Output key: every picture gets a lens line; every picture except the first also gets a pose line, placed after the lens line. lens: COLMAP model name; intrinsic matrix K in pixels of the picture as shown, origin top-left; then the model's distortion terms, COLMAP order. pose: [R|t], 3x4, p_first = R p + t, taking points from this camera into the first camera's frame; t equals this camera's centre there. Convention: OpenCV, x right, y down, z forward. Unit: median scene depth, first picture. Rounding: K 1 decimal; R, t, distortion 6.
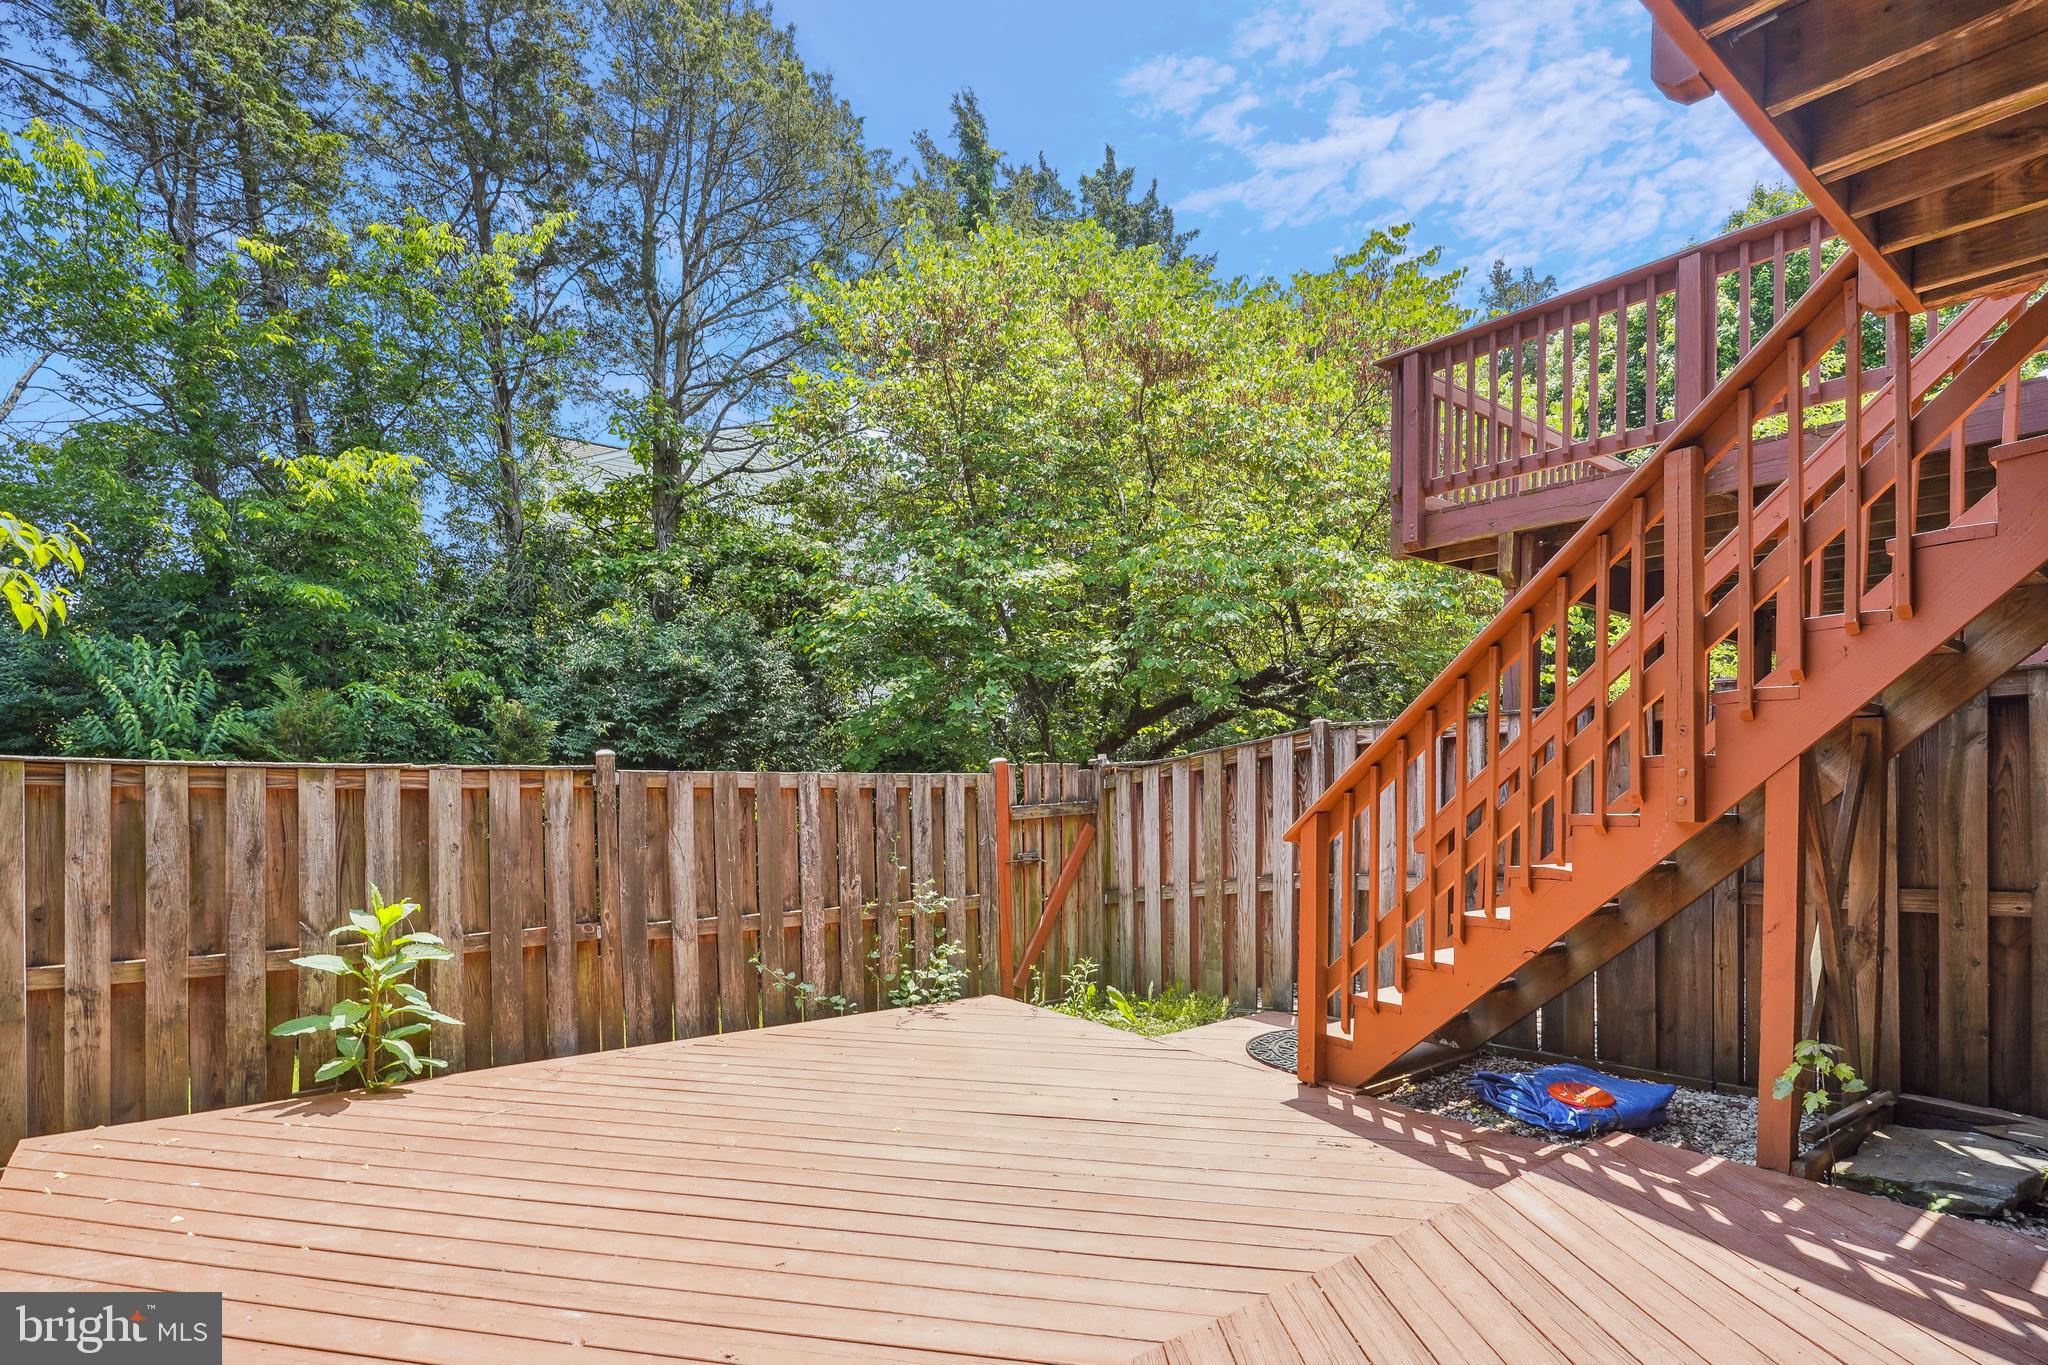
lens RADIAL K [[998.0, 0, 1003.0], [0, 998.0, 797.5], [0, 0, 1]] dist [-0.001887, 0.002613]
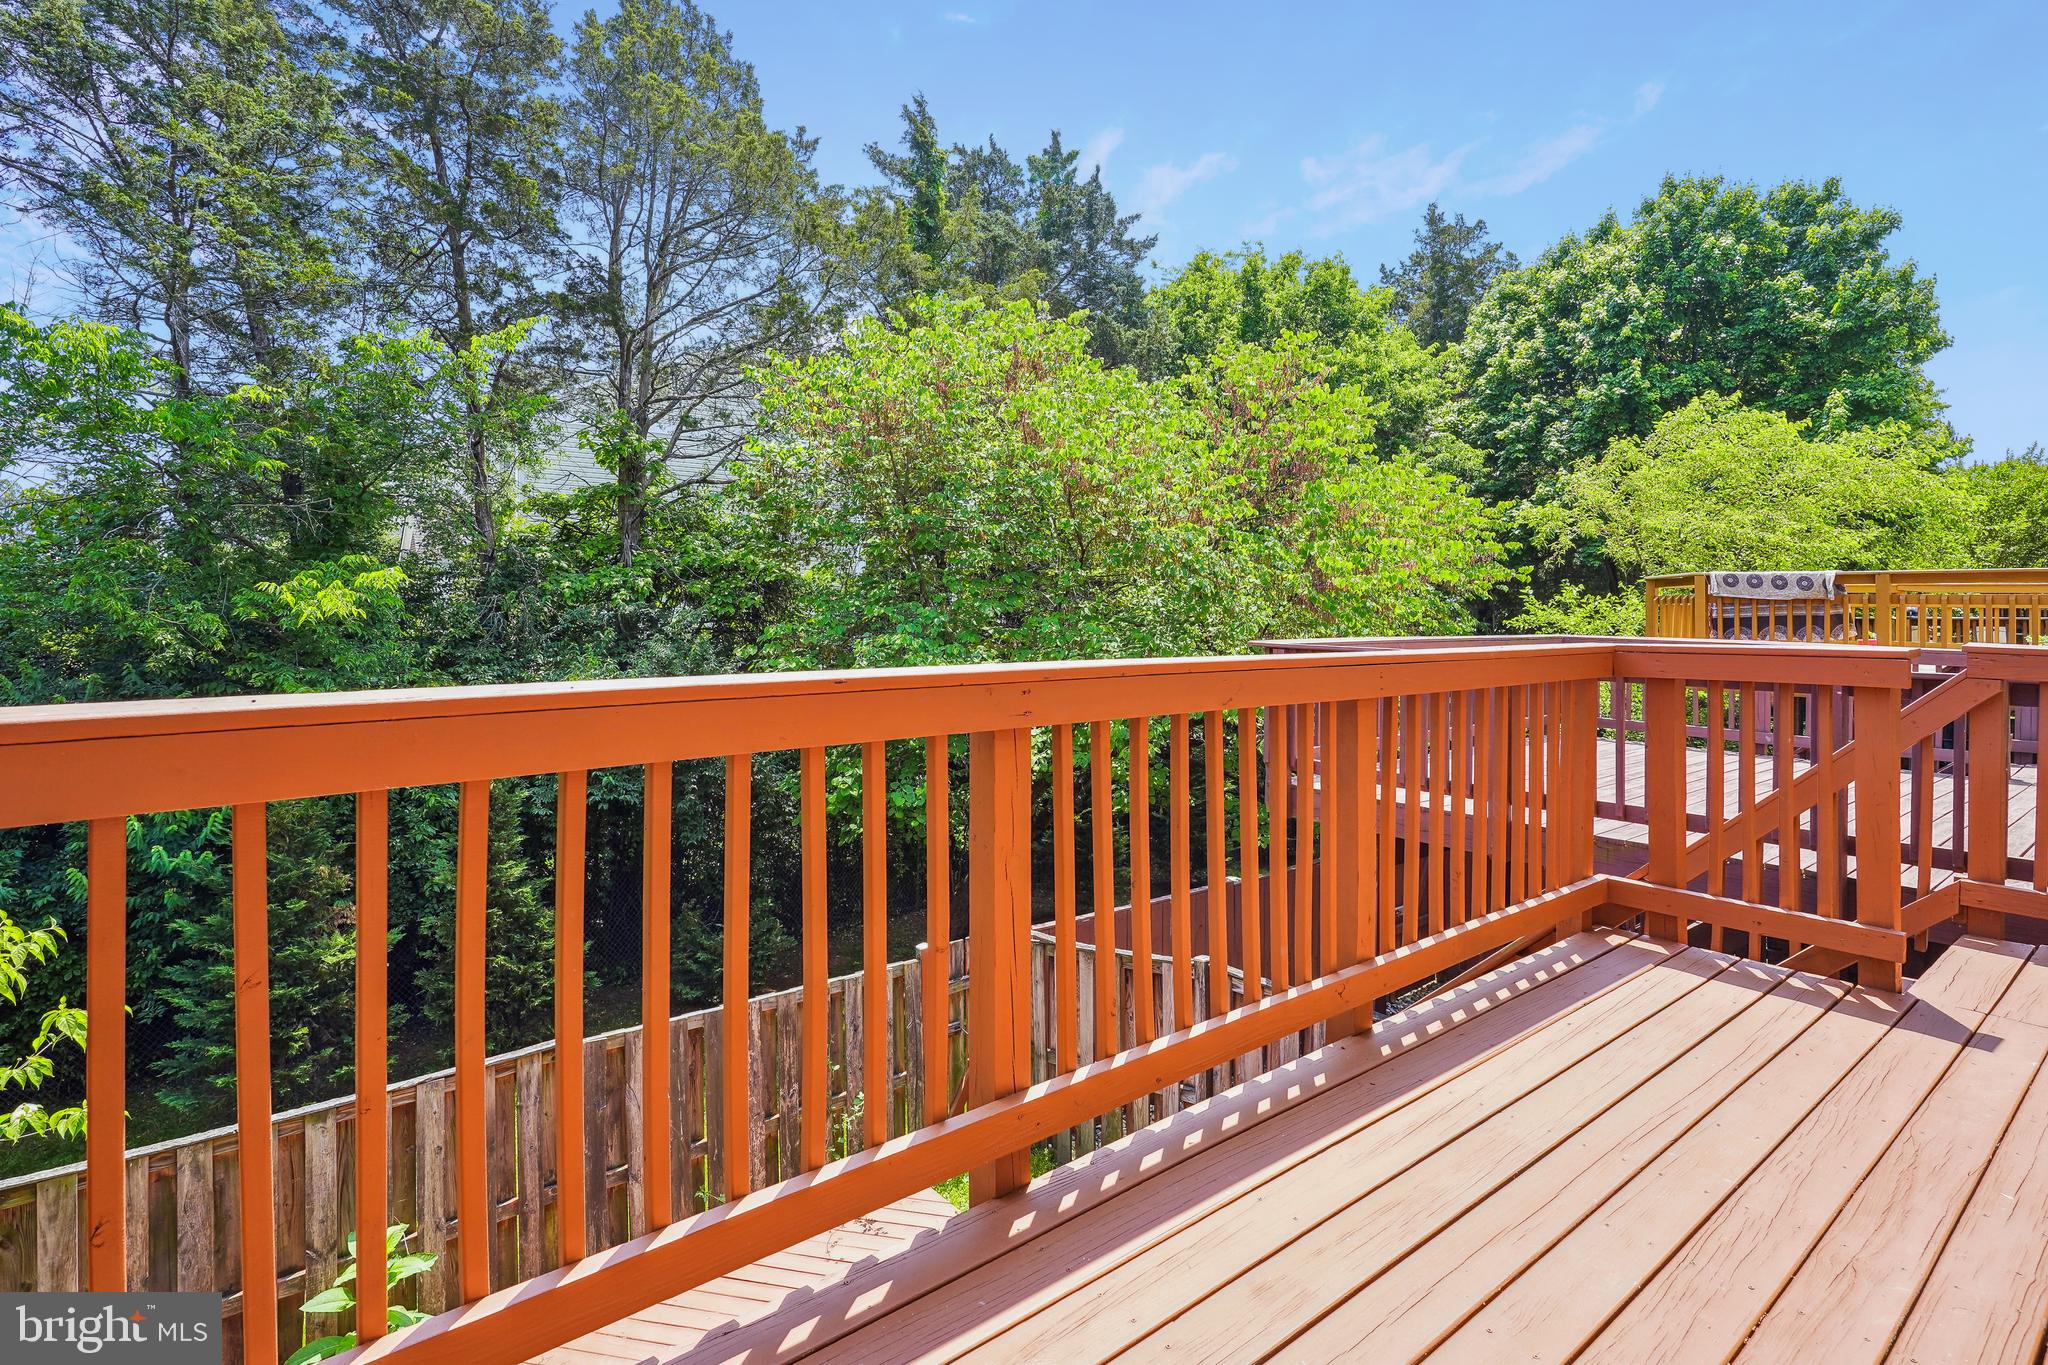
lens RADIAL K [[998.0, 0, 975.1], [0, 998.0, 584.9], [0, 0, 1]] dist [-0.001887, 0.002613]
pose [[0.999995, -0.003223, 0.000303, 0.058486], [0.003225, 0.999975, -0.006330, -0.476937], [-0.000282, 0.006331, 0.999980, -0.127406]]
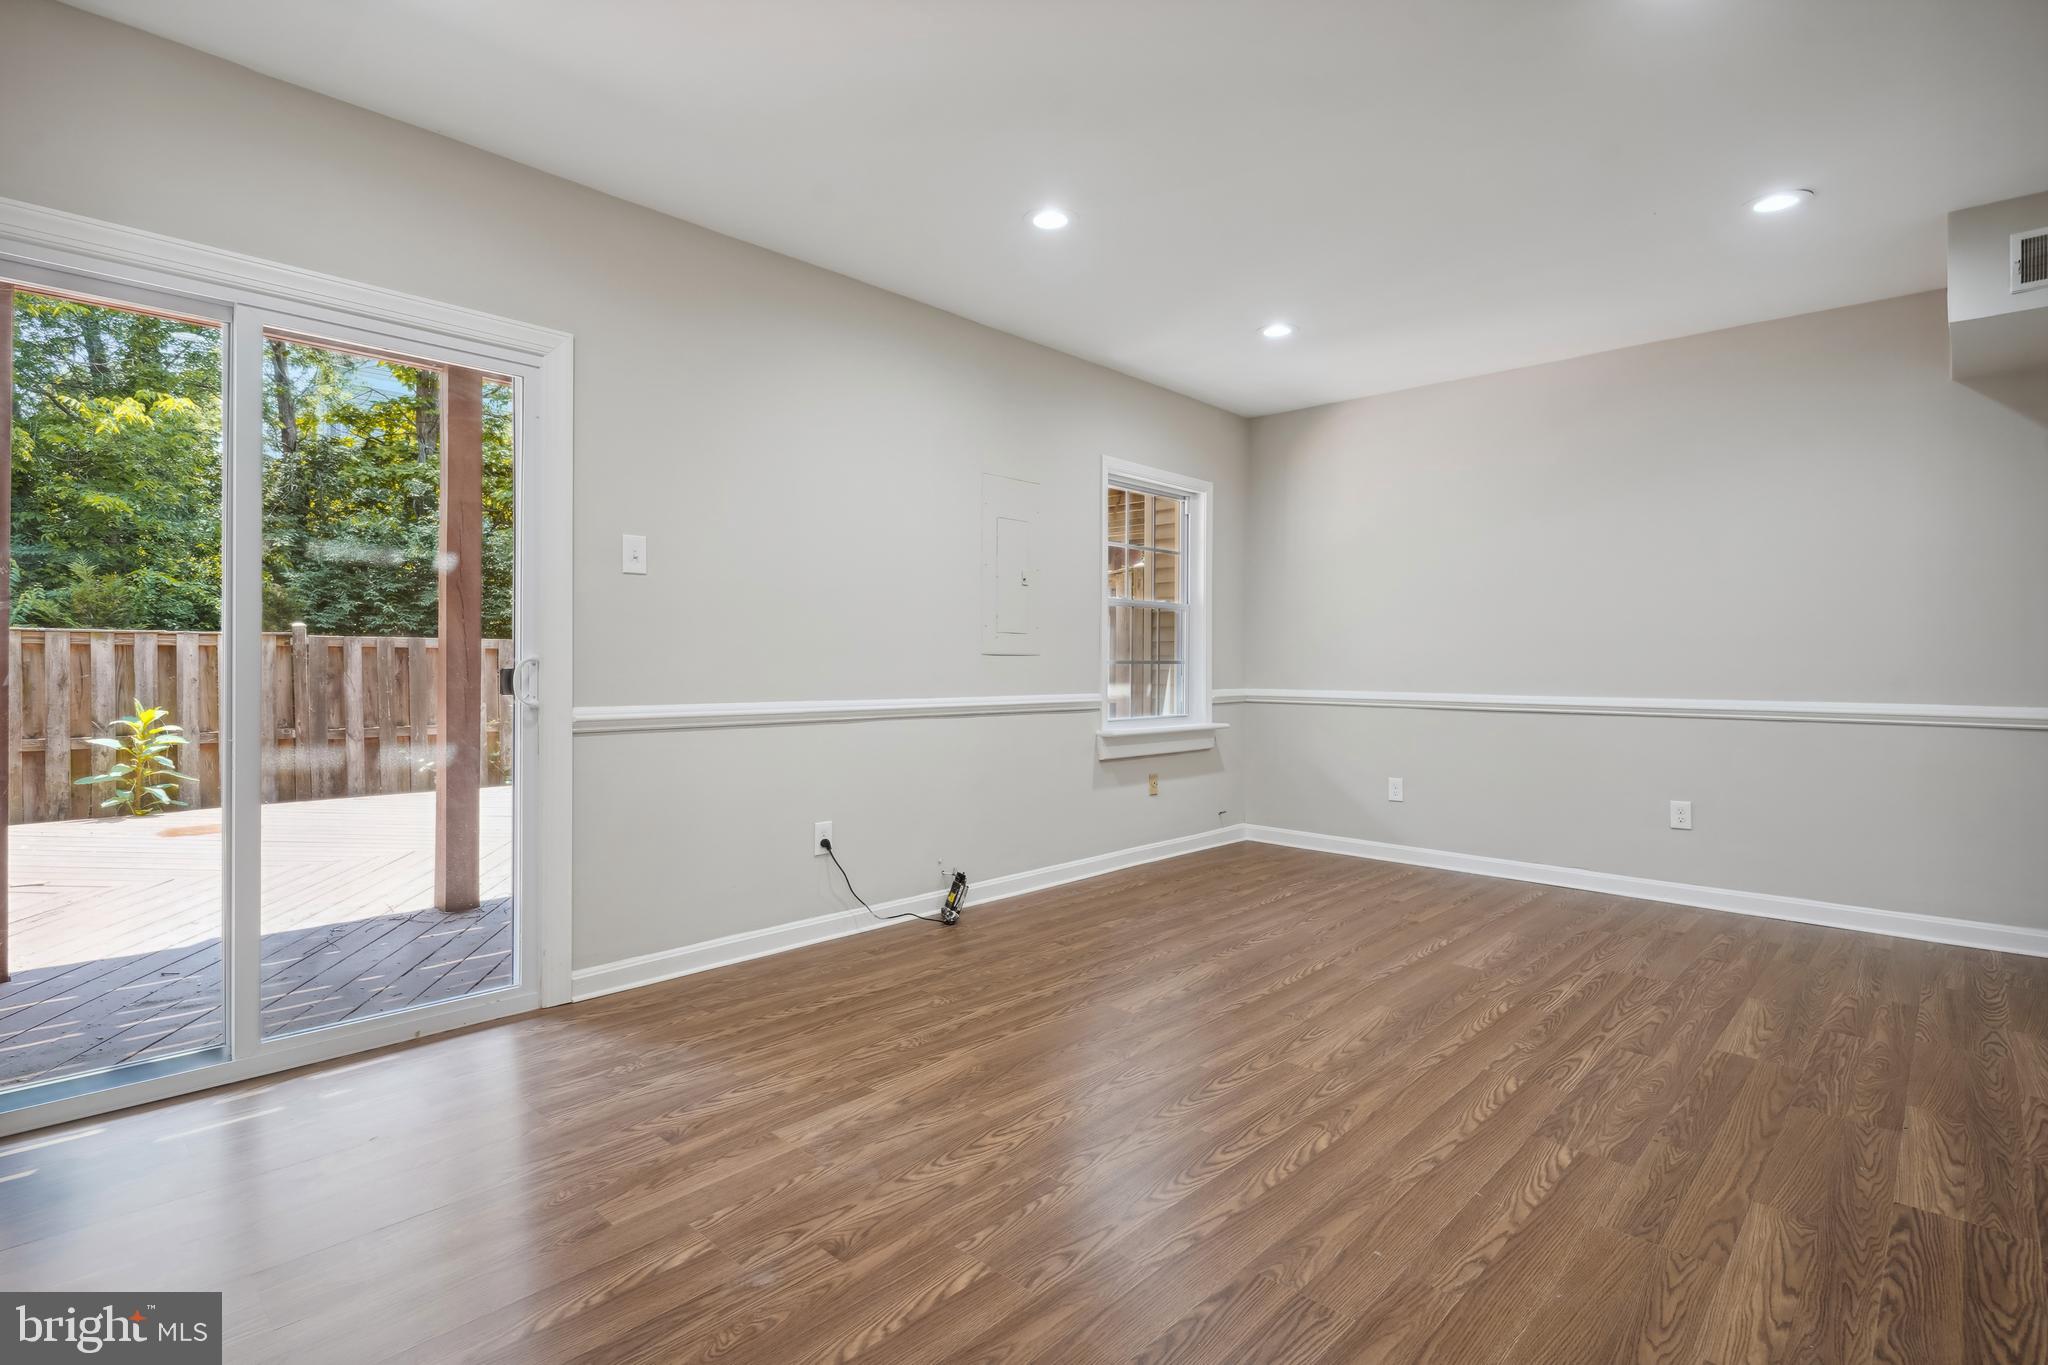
lens RADIAL K [[998.0, 0, 1008.0], [0, 998.0, 683.4], [0, 0, 1]] dist [-0.001887, 0.002613]
pose [[0.992069, -0.000510, 0.125695, 0.484161], [-0.000606, 0.999961, 0.008838, 0.032026], [-0.125695, -0.008844, 0.992030, -0.678998]]
